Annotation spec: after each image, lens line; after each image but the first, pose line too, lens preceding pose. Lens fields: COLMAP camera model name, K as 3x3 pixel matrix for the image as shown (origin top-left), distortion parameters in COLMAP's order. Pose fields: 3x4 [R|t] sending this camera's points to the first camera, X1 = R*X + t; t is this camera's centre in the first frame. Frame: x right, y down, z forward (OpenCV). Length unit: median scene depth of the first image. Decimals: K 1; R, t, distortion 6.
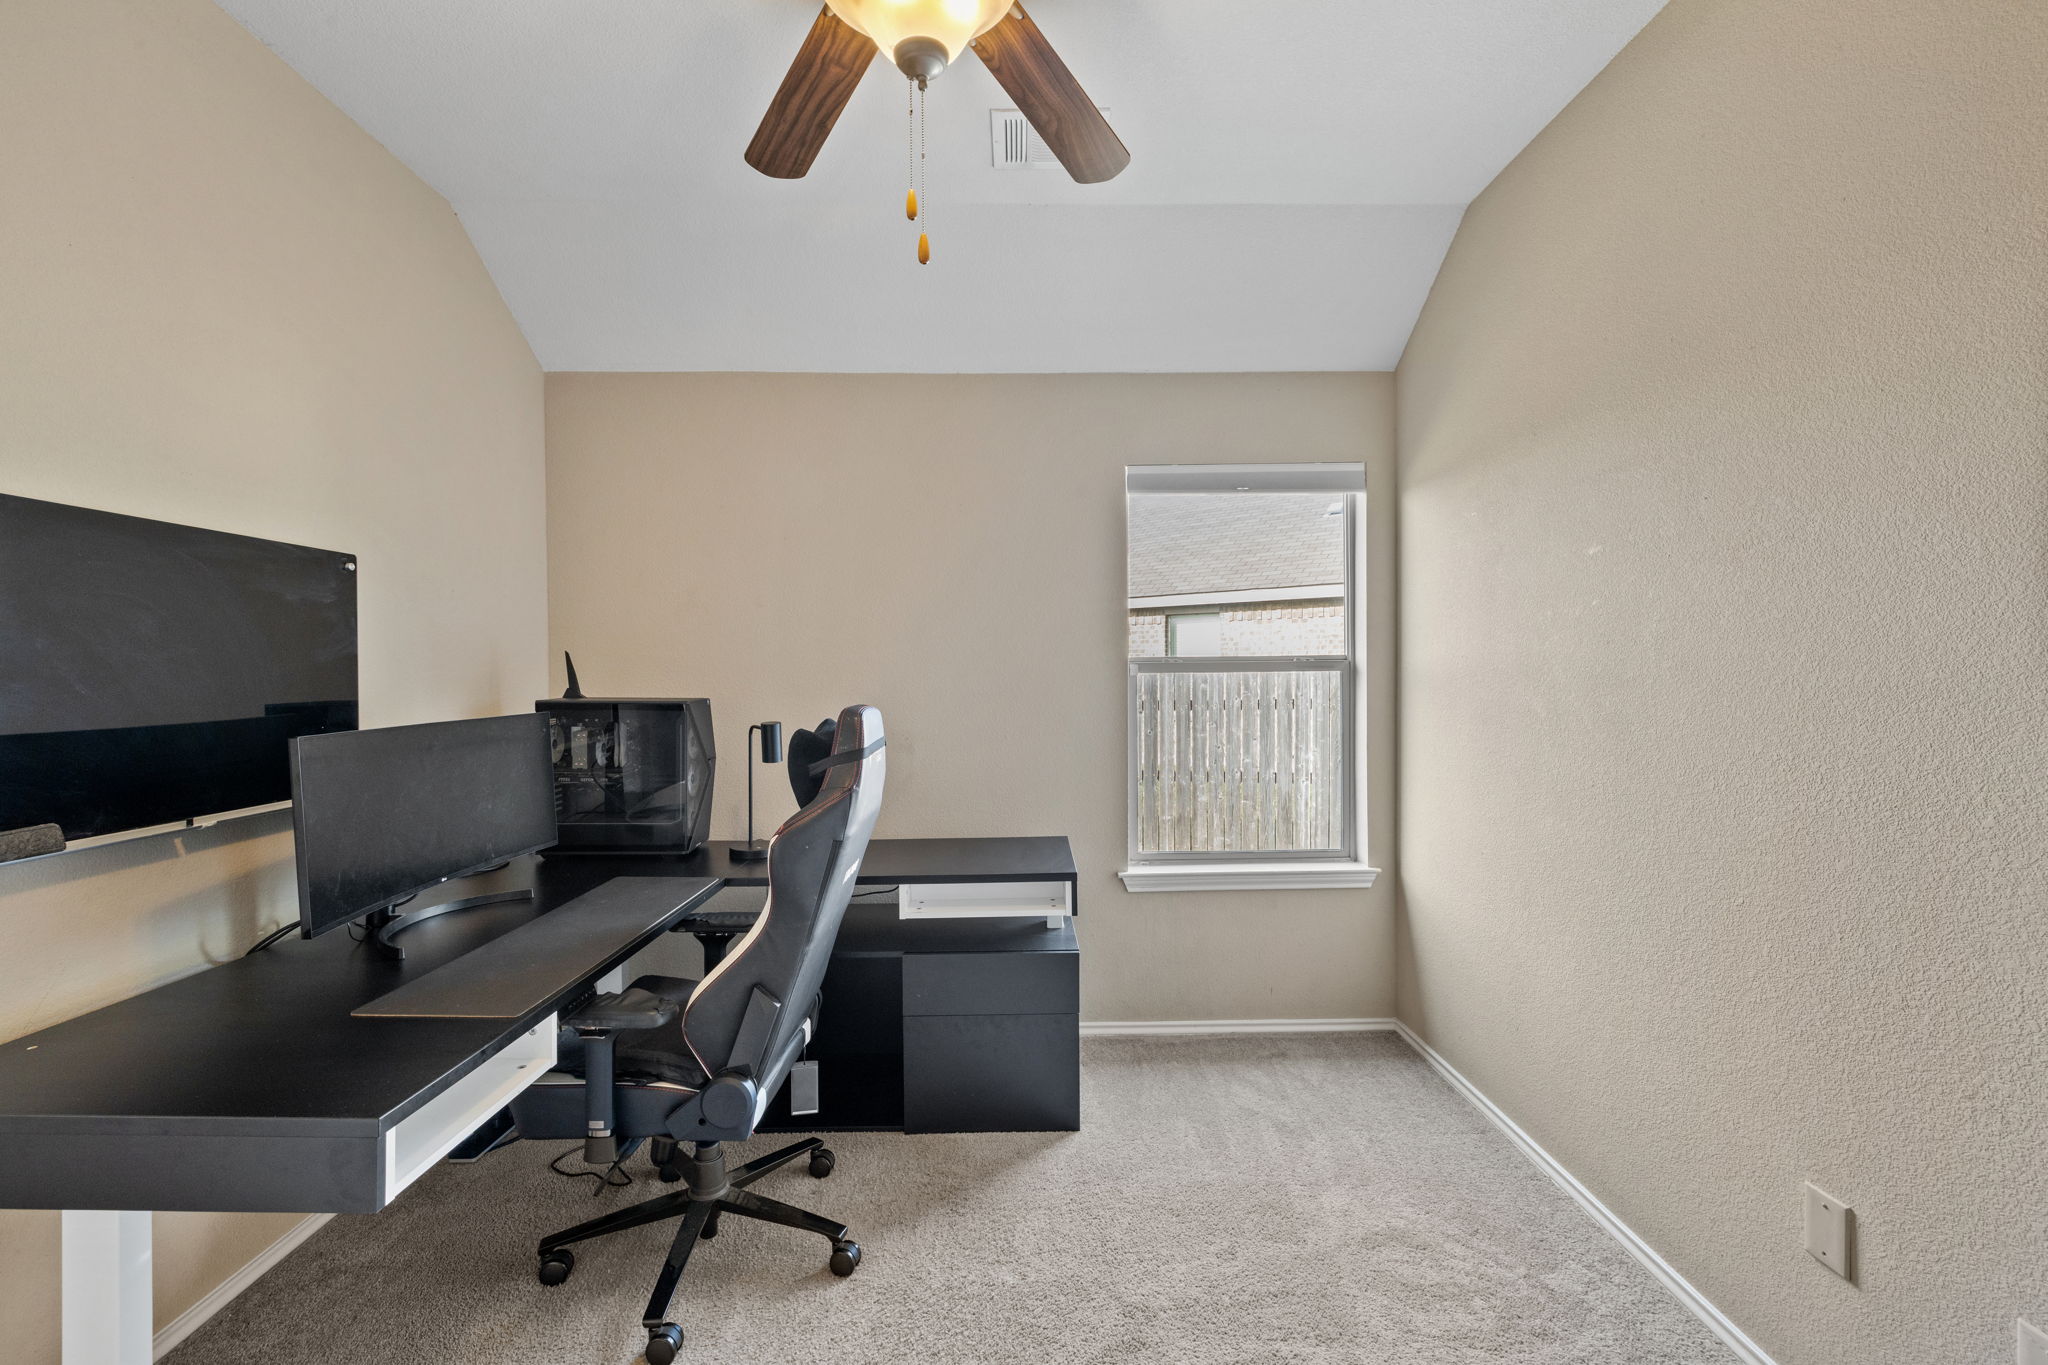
lens RADIAL K [[861.8, 0, 1027.9], [0, 861.8, 674.7], [0, 0, 1]] dist [0.000606, -0.000657]
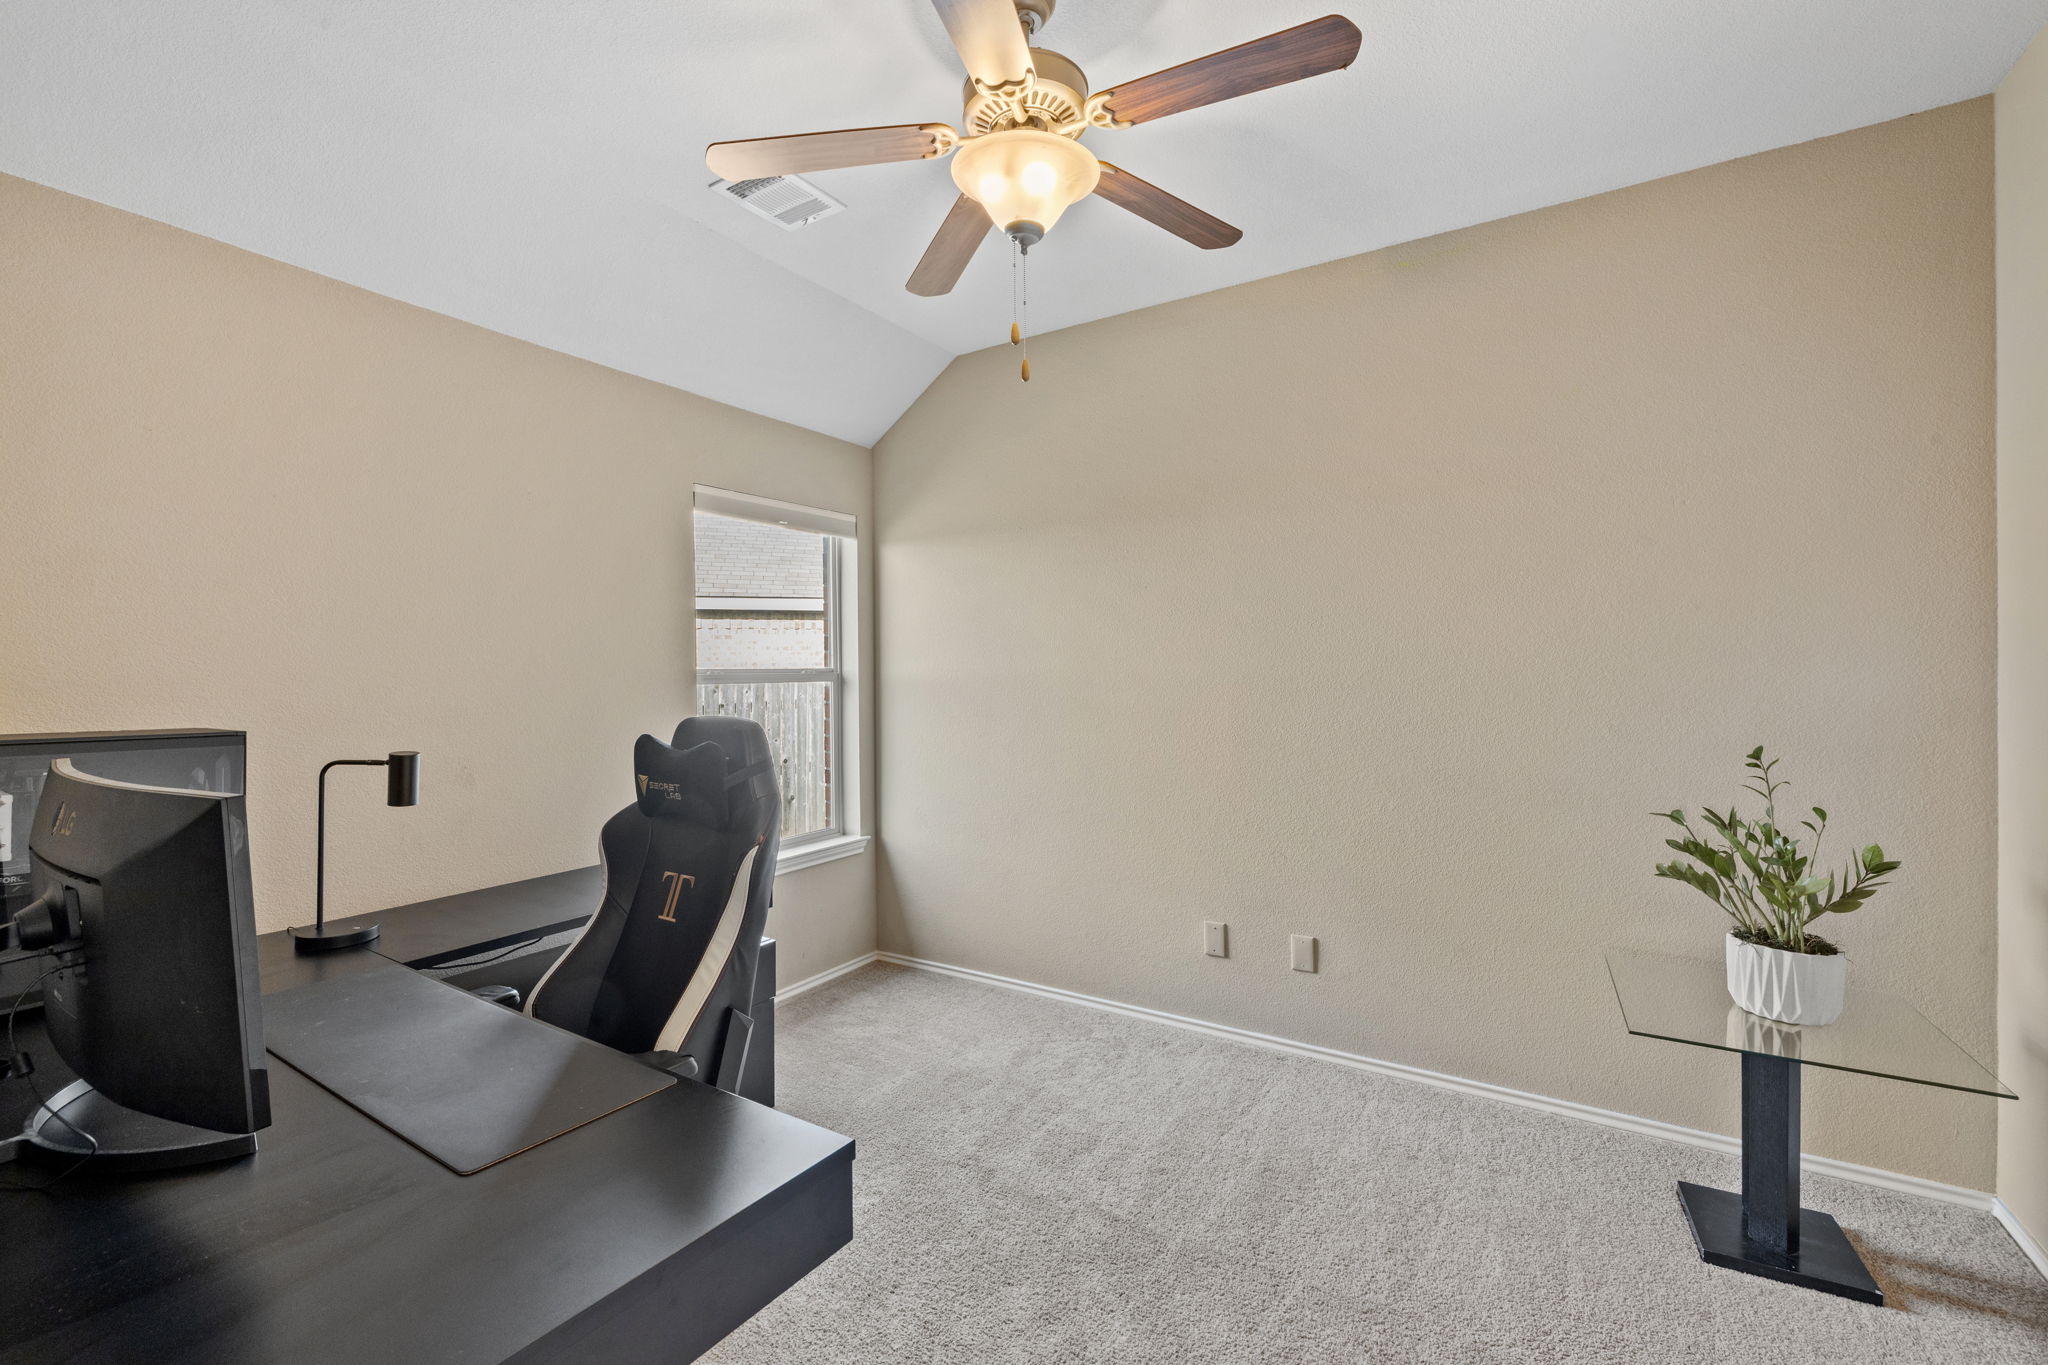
lens RADIAL K [[861.8, 0, 1025.8], [0, 861.8, 680.6], [0, 0, 1]] dist [0.000606, -0.000657]
pose [[0.544529, -0.005594, 0.838724, -0.557502], [0.014385, 0.999893, -0.002671, 0.002217], [-0.838619, 0.013519, 0.544551, 0.112760]]
